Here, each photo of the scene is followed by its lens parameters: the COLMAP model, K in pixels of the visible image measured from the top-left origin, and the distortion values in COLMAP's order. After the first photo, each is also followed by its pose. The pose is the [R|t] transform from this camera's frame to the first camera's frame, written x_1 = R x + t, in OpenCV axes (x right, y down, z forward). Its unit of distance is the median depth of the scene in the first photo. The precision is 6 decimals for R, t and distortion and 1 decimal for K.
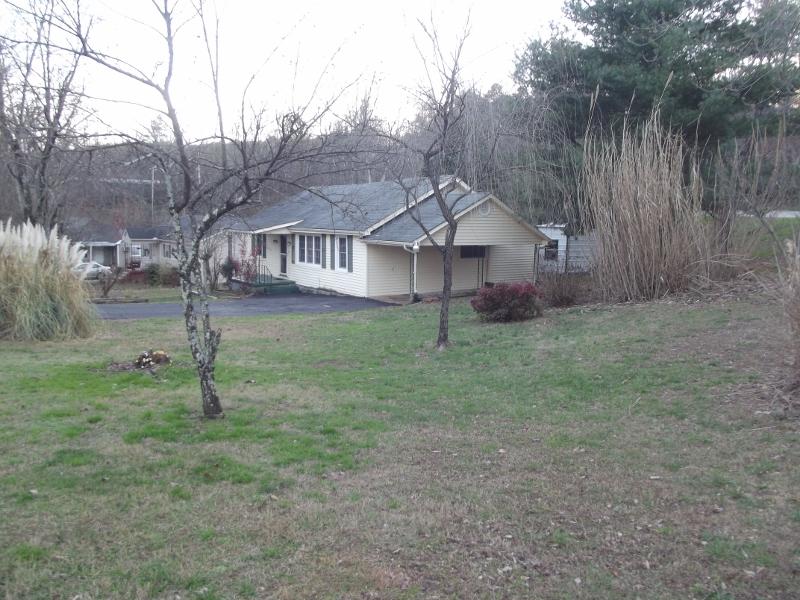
lens RADIAL K [[672.6, 0, 397.3], [0, 672.6, 296.3], [0, 0, 1]] dist [-0.054534, 0.020057]
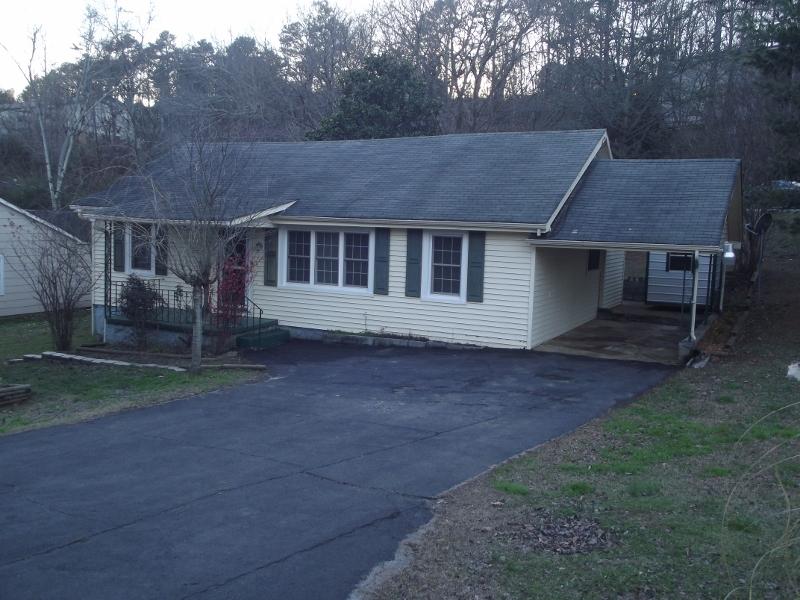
lens RADIAL K [[786.4, 0, 396.6], [0, 786.4, 298.7], [0, 0, 1]] dist [0.044354, 0.000000]
pose [[0.869952, -0.035129, 0.491884, -0.398249], [0.038427, 0.999256, 0.003400, -0.040167], [-0.491637, 0.015944, 0.870654, 0.463801]]
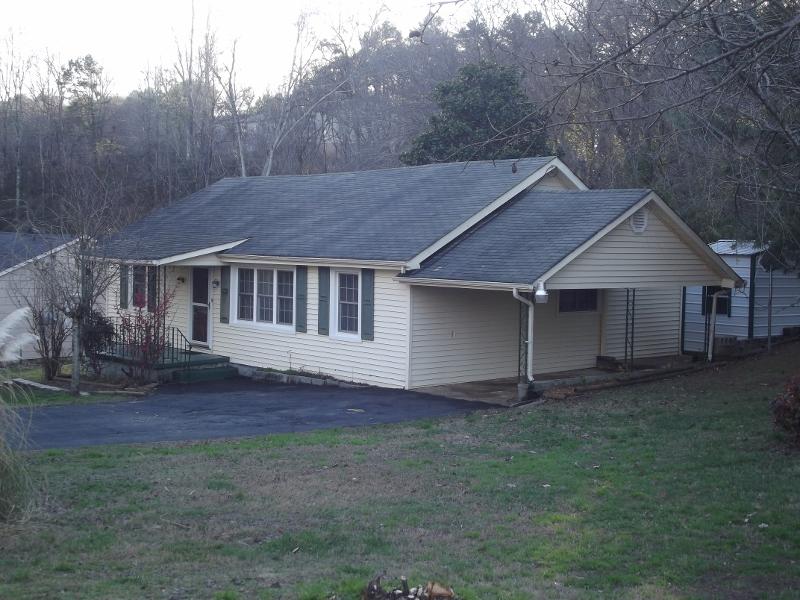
lens RADIAL K [[1123.0, 0, 403.8], [0, 1123.0, 298.1], [0, 0, 1]] dist [0.012595, 0.000000]
pose [[0.988193, -0.003134, 0.153185, -0.163499], [0.012663, 0.998041, -0.061272, -0.014165], [-0.152693, 0.062489, 0.986296, 0.134249]]
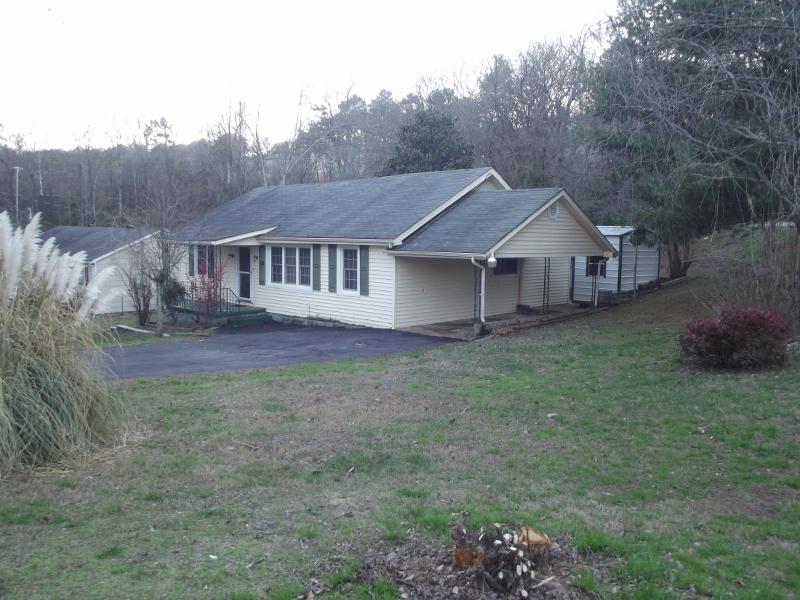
lens RADIAL K [[695.6, 0, 403.4], [0, 695.6, 306.0], [0, 0, 1]] dist [-0.043460, 0.008101]
pose [[0.978142, -0.022487, 0.206721, -0.174920], [0.025031, 0.999640, -0.009699, -0.014773], [-0.206428, 0.014662, 0.978352, 0.226205]]
